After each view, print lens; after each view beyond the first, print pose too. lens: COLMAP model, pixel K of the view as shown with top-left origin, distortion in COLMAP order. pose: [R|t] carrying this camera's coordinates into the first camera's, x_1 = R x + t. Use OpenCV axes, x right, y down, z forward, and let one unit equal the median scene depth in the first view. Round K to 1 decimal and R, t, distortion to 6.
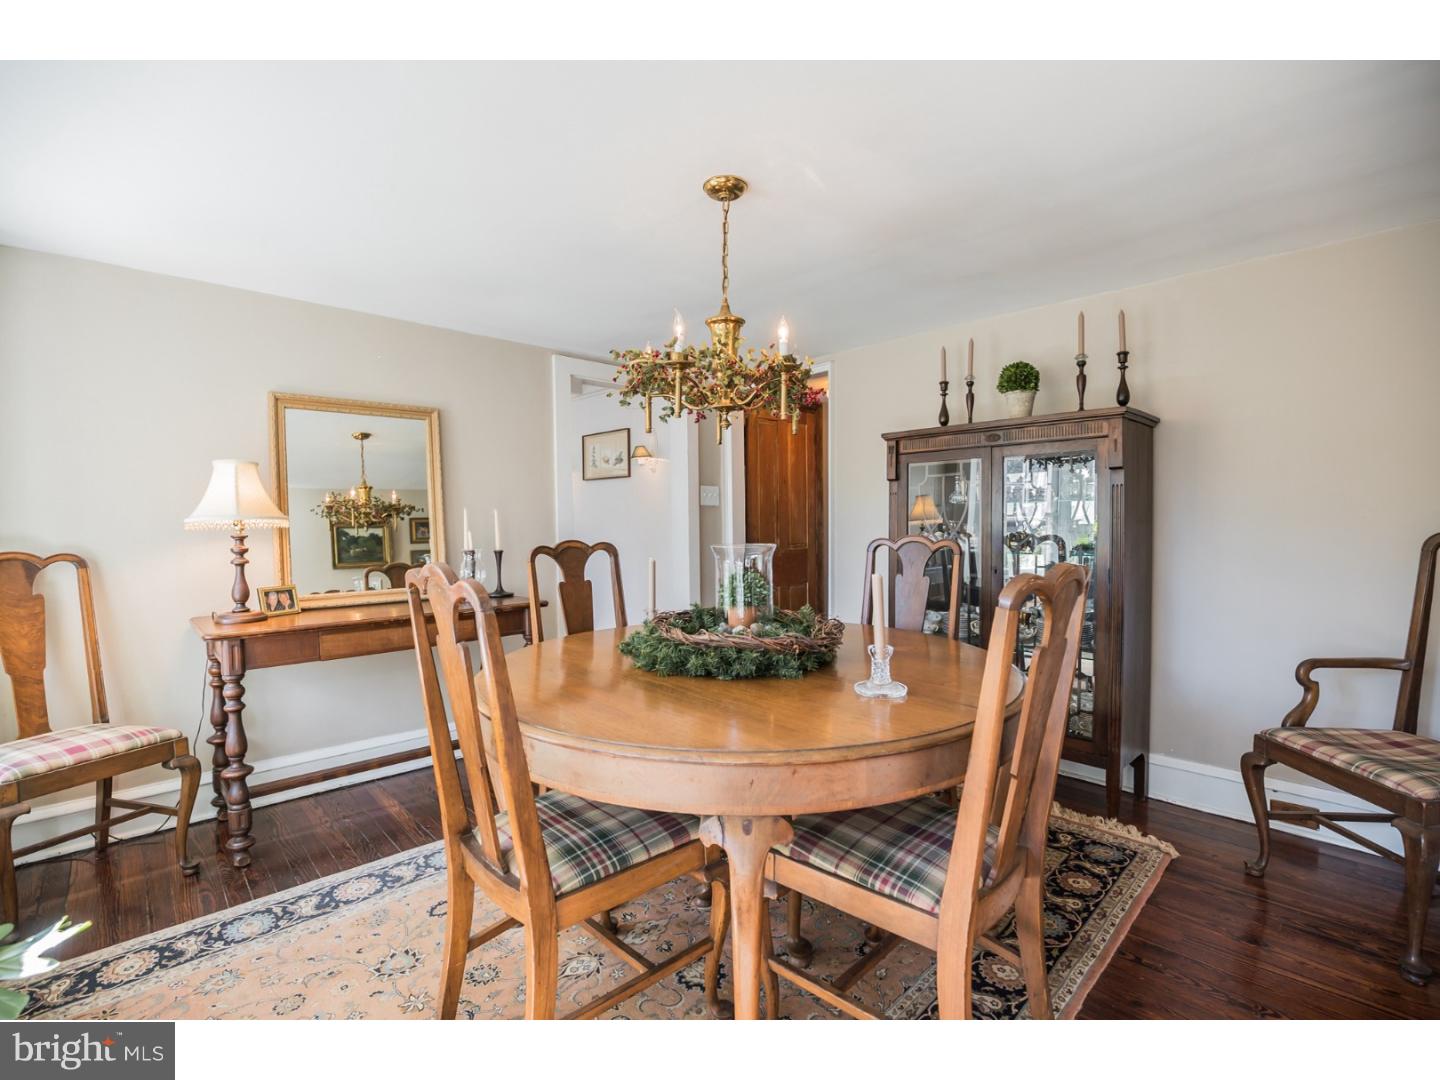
lens RADIAL K [[671.1, 0, 707.2], [0, 671.1, 542.0], [0, 0, 1]] dist [-0.004234, -0.000280]
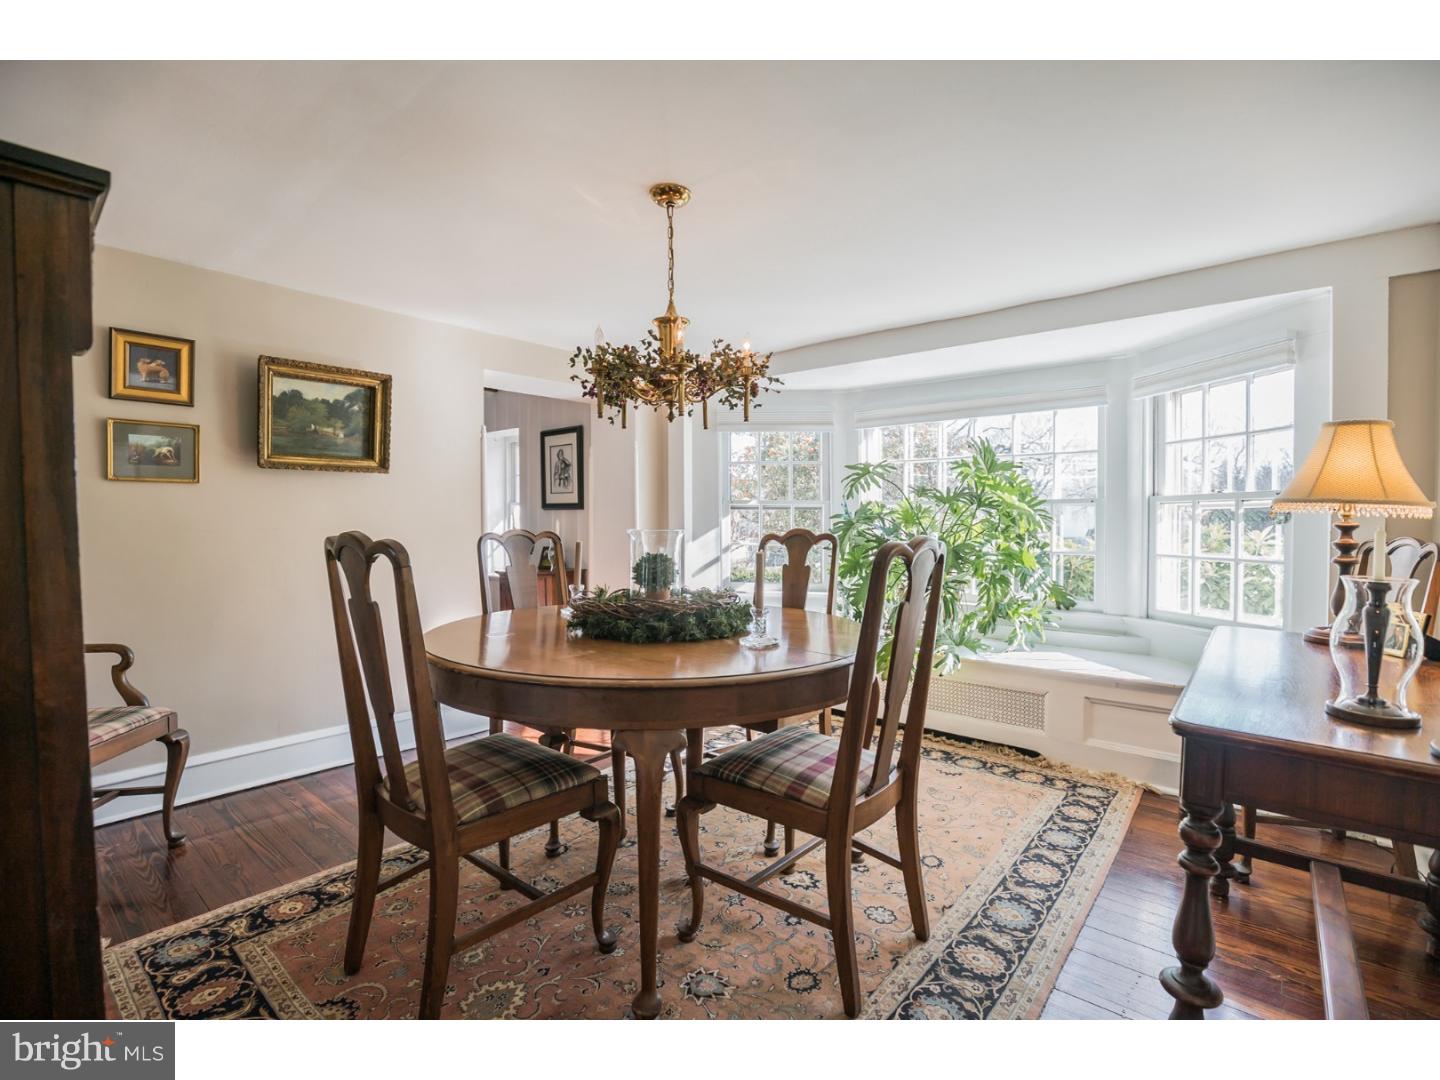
lens RADIAL K [[671.1, 0, 707.2], [0, 671.1, 542.0], [0, 0, 1]] dist [-0.004234, -0.000280]
pose [[-0.994440, 0.010962, -0.104730, 0.082054], [0.003710, 0.997596, 0.069192, -0.054369], [0.105237, 0.068419, -0.992091, 2.006544]]
